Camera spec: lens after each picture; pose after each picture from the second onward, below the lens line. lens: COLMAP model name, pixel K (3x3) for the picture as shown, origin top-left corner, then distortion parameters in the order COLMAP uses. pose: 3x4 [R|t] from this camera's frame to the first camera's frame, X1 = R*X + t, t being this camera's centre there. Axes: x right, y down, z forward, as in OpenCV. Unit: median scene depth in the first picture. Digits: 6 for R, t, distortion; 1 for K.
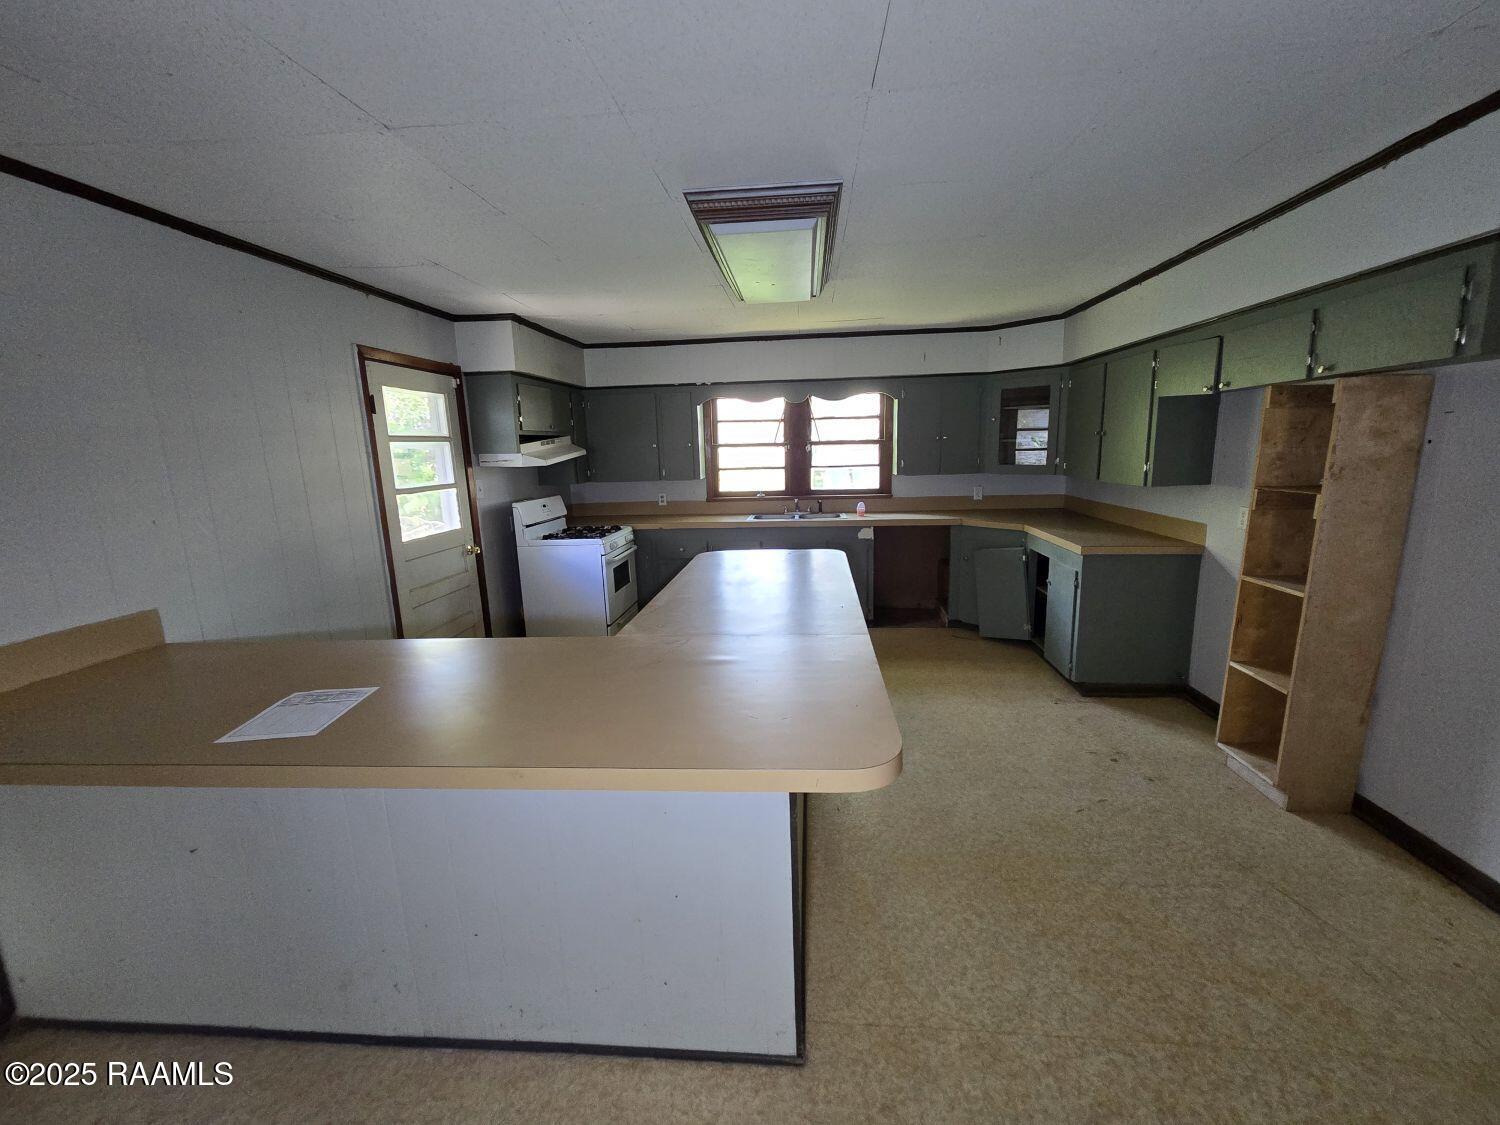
lens RADIAL K [[612.3, 0, 750.0], [0, 612.3, 562.5], [0, 0, 1]] dist [-0.000620, 0.000105]
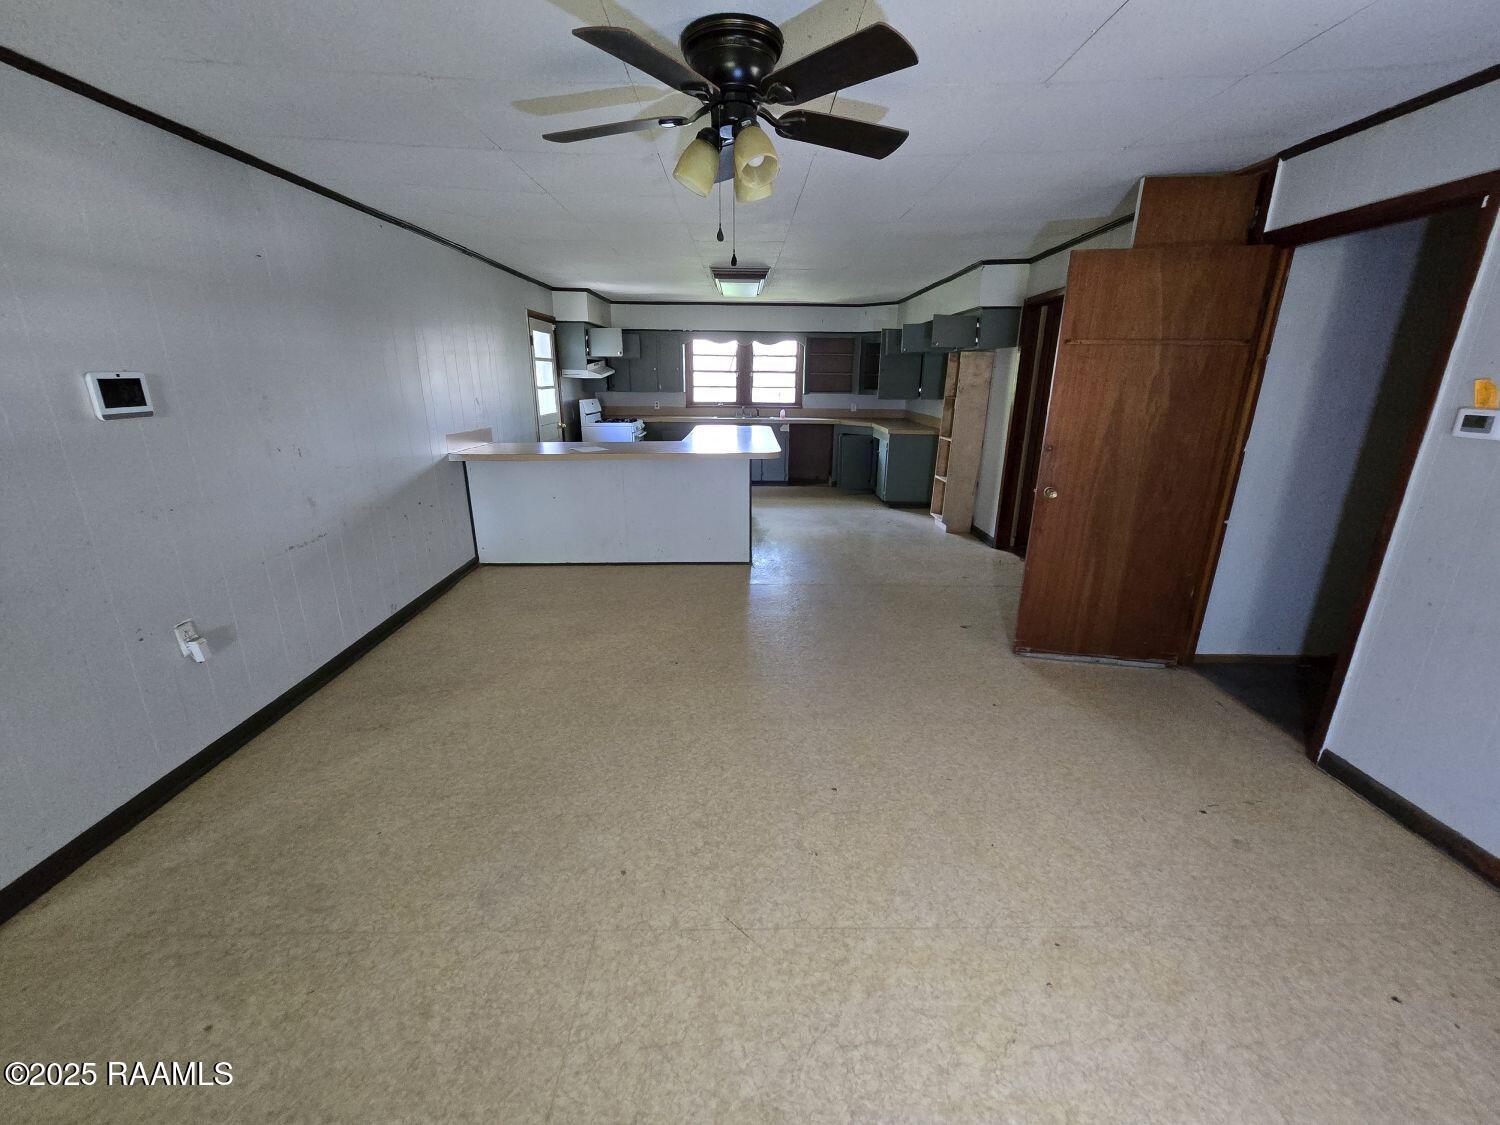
lens RADIAL K [[612.3, 0, 750.0], [0, 612.3, 562.5], [0, 0, 1]] dist [-0.000620, 0.000105]
pose [[0.994092, 0.007542, 0.108275, -0.079296], [-0.018930, 0.994341, 0.104539, 0.136392], [-0.106874, -0.105971, 0.988609, -0.644952]]
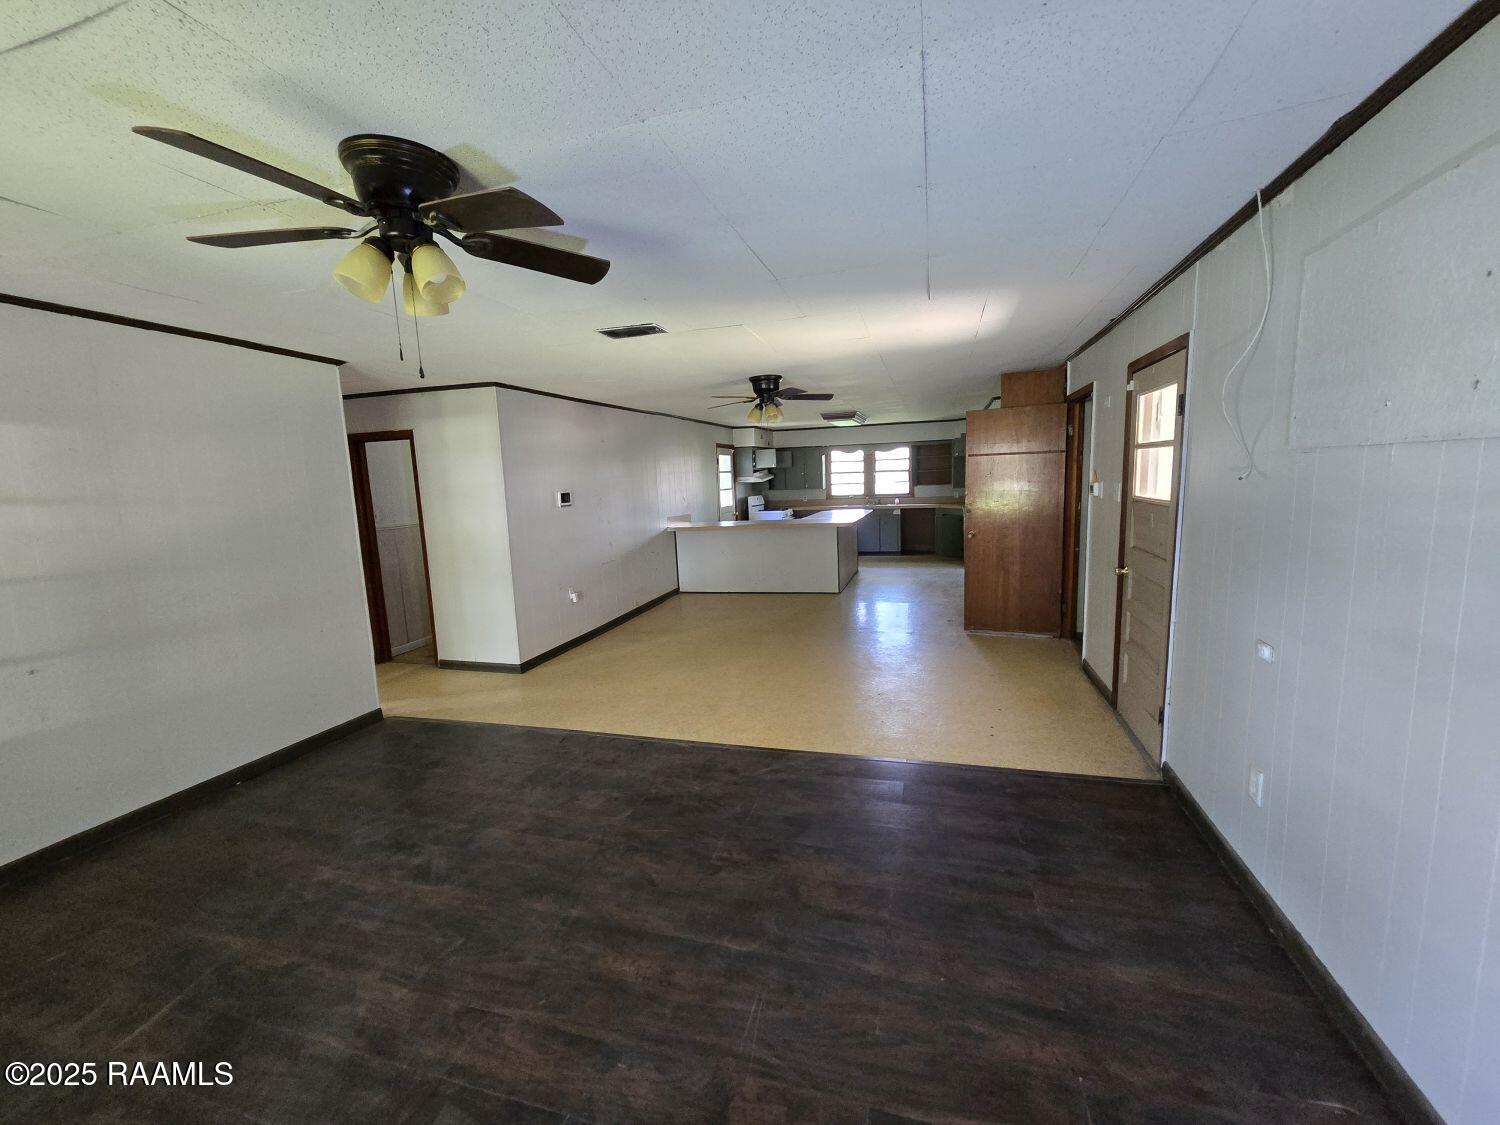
lens RADIAL K [[612.3, 0, 750.0], [0, 612.3, 562.5], [0, 0, 1]] dist [-0.000620, 0.000105]
pose [[0.979807, 0.020475, -0.198894, 0.106360], [-0.028899, 0.998800, -0.039546, 0.226482], [0.197845, 0.044496, 0.979223, -1.206422]]
